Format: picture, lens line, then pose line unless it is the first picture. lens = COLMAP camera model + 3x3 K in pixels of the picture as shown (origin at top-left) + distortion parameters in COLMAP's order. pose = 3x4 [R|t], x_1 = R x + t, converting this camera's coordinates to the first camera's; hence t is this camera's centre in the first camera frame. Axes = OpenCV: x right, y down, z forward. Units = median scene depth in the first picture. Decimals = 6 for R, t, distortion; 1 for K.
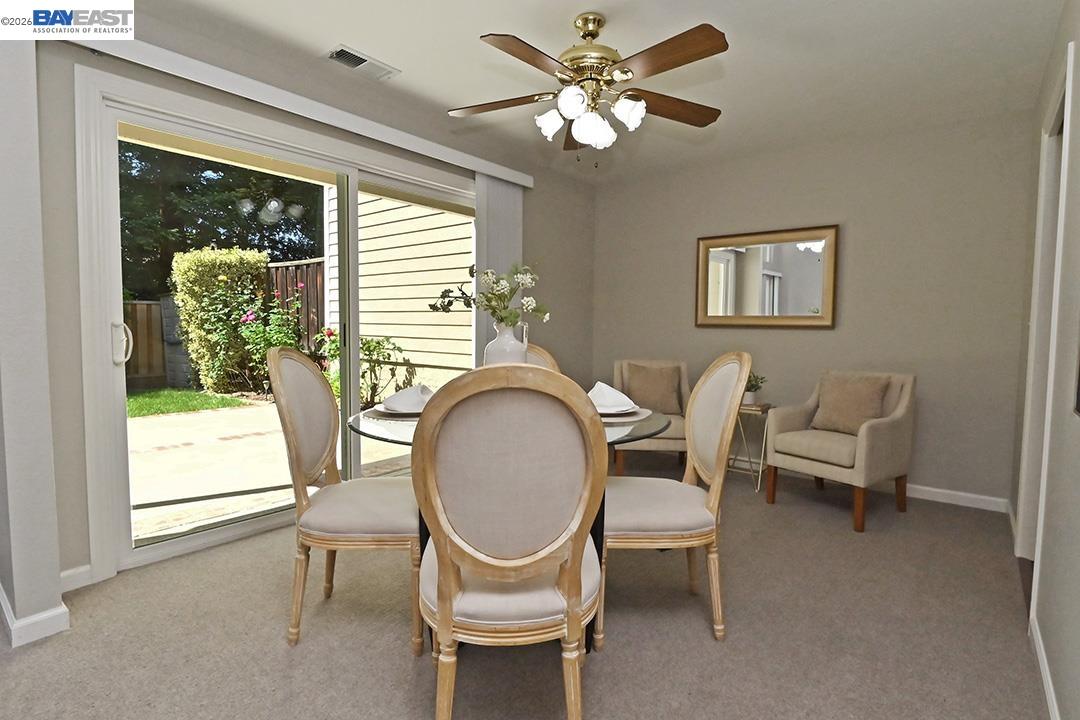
lens RADIAL K [[535.4, 0, 550.8], [0, 535.4, 357.2], [0, 0, 1]] dist [-0.017817, 0.000185]
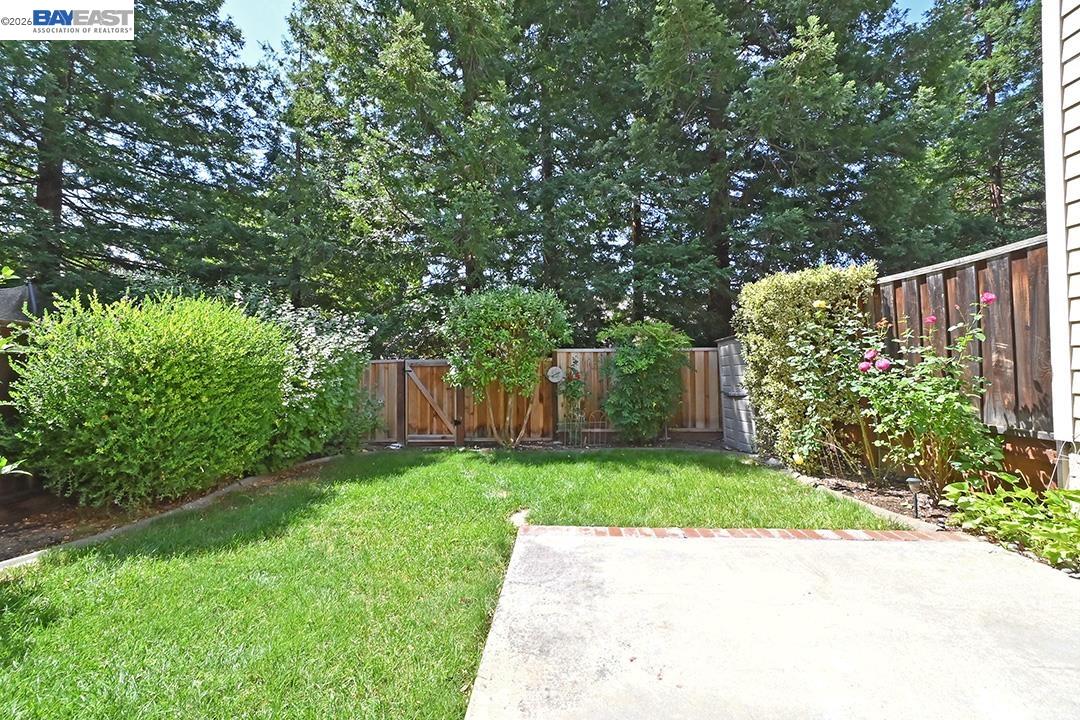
lens RADIAL K [[476.3, 0, 549.6], [0, 476.3, 356.8], [0, 0, 1]] dist [0.000378, -0.003504]
pose [[0.602707, -0.035770, -0.797160, -0.327464], [-0.033985, 0.996938, -0.070430, -0.029095], [0.797238, 0.069541, 0.599646, 0.358799]]
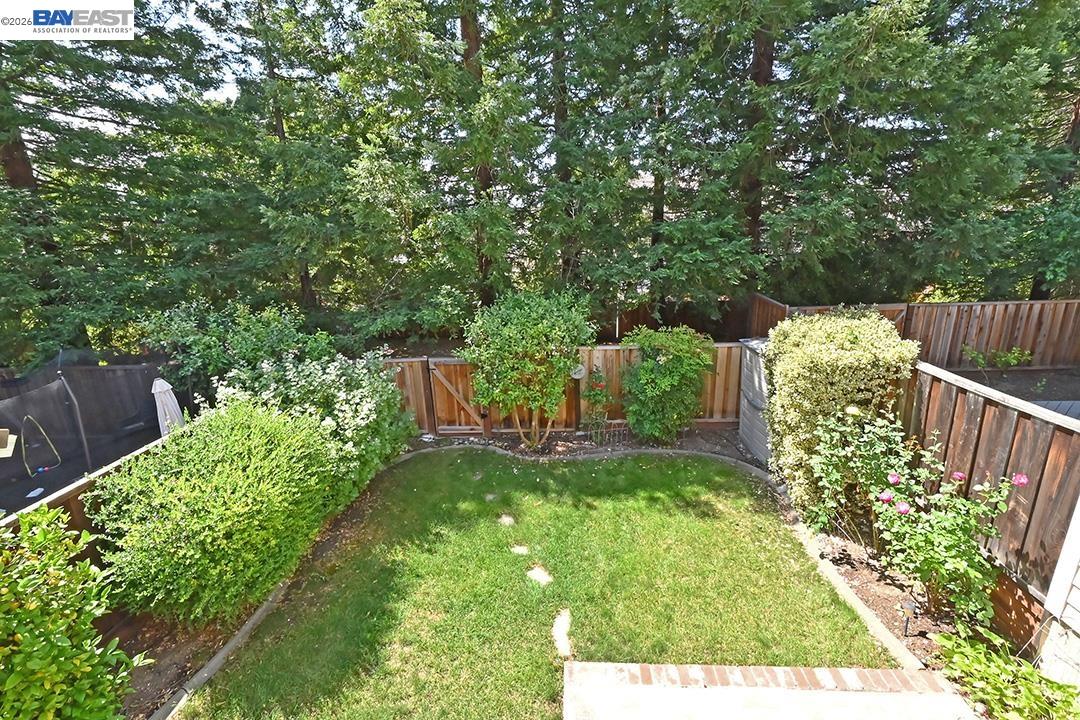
lens RADIAL K [[476.3, 0, 551.5], [0, 476.3, 367.4], [0, 0, 1]] dist [0.000378, -0.003504]
pose [[0.591578, 0.198243, -0.781495, -0.361608], [-0.010938, 0.971184, 0.238082, -0.314177], [0.806173, -0.132296, 0.576699, 0.342728]]
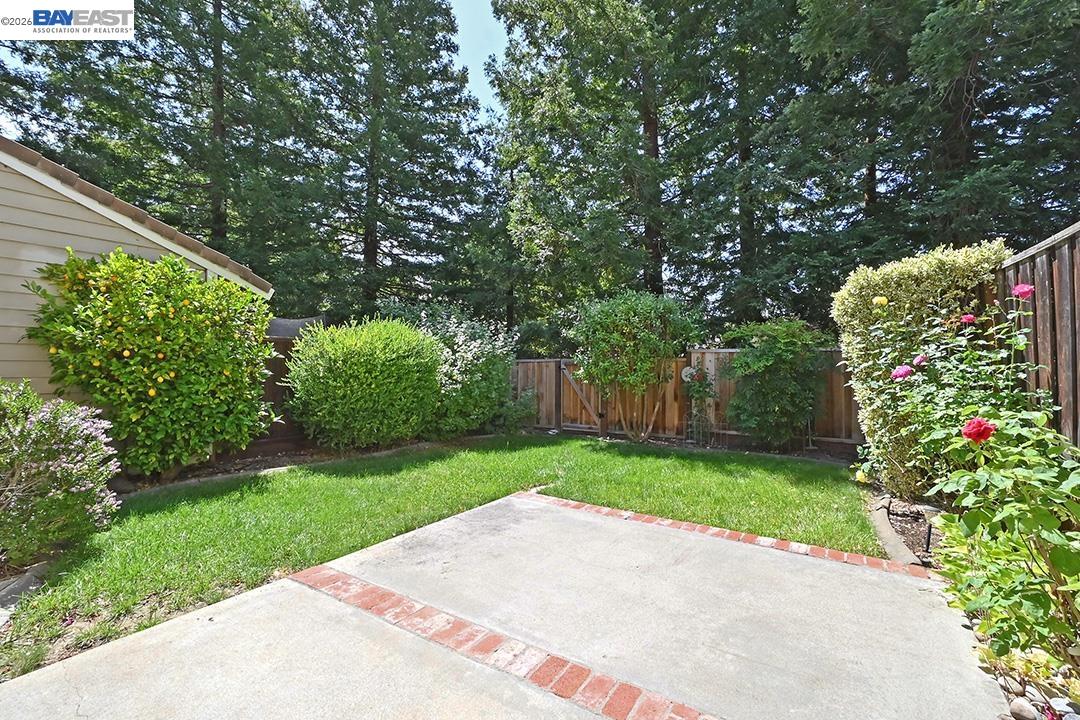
lens RADIAL K [[476.3, 0, 543.5], [0, 476.3, 358.1], [0, 0, 1]] dist [0.000378, -0.003504]
pose [[0.115969, -0.025971, -0.992913, -0.143079], [-0.062955, 0.997456, -0.033443, -0.043973], [0.991256, 0.066387, 0.114039, 0.544993]]
